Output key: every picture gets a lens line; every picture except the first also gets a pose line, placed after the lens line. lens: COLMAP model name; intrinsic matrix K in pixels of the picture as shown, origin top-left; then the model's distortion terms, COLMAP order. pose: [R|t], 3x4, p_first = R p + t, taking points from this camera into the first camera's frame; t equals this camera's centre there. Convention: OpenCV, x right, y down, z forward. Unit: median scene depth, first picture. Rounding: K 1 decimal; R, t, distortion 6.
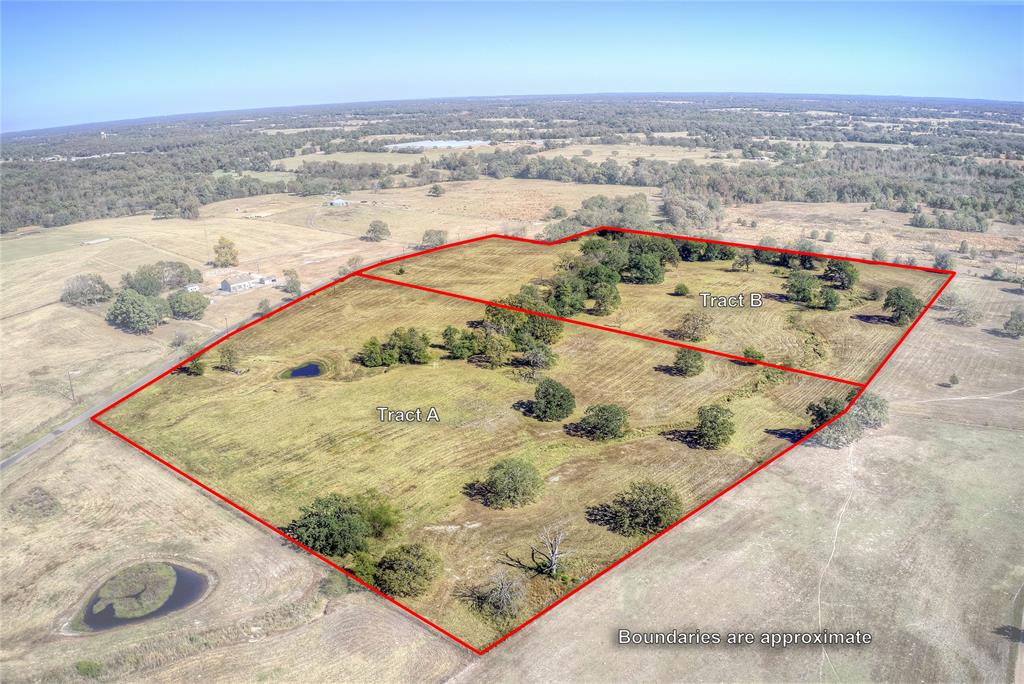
lens RADIAL K [[807.9, 0, 512.0], [0, 807.9, 342.0], [0, 0, 1]] dist [-0.189529, 0.013433]
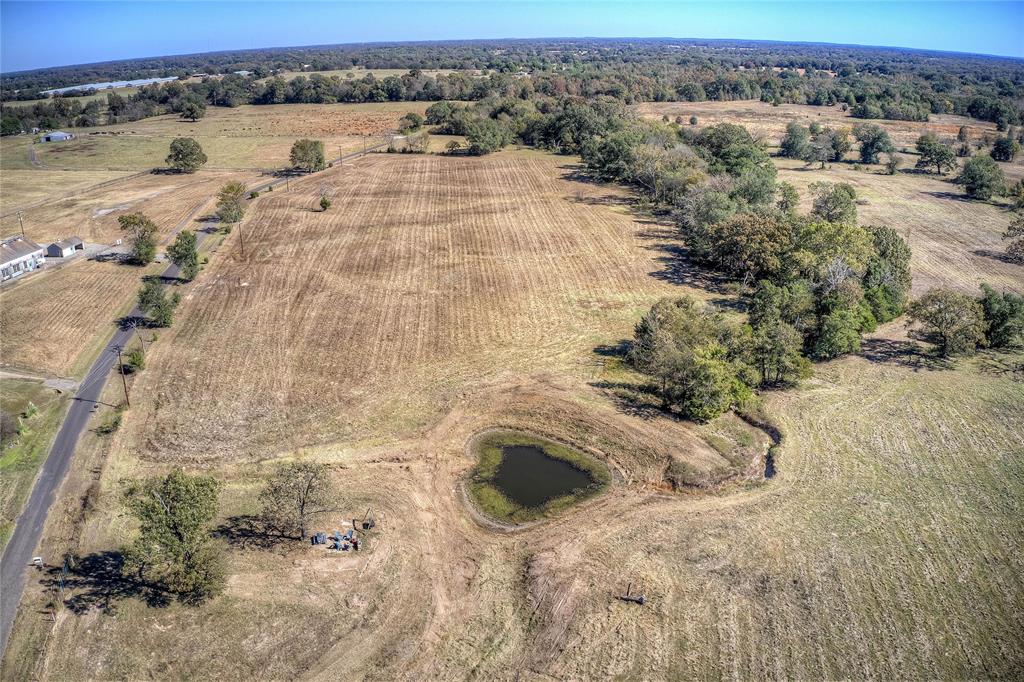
lens RADIAL K [[807.9, 0, 512.0], [0, 807.9, 341.0], [0, 0, 1]] dist [-0.189529, 0.013433]
pose [[0.893389, -0.147942, 0.424228, -0.234718], [0.125283, 0.988809, 0.080994, -0.024605], [-0.431463, -0.019211, 0.901926, 0.435234]]
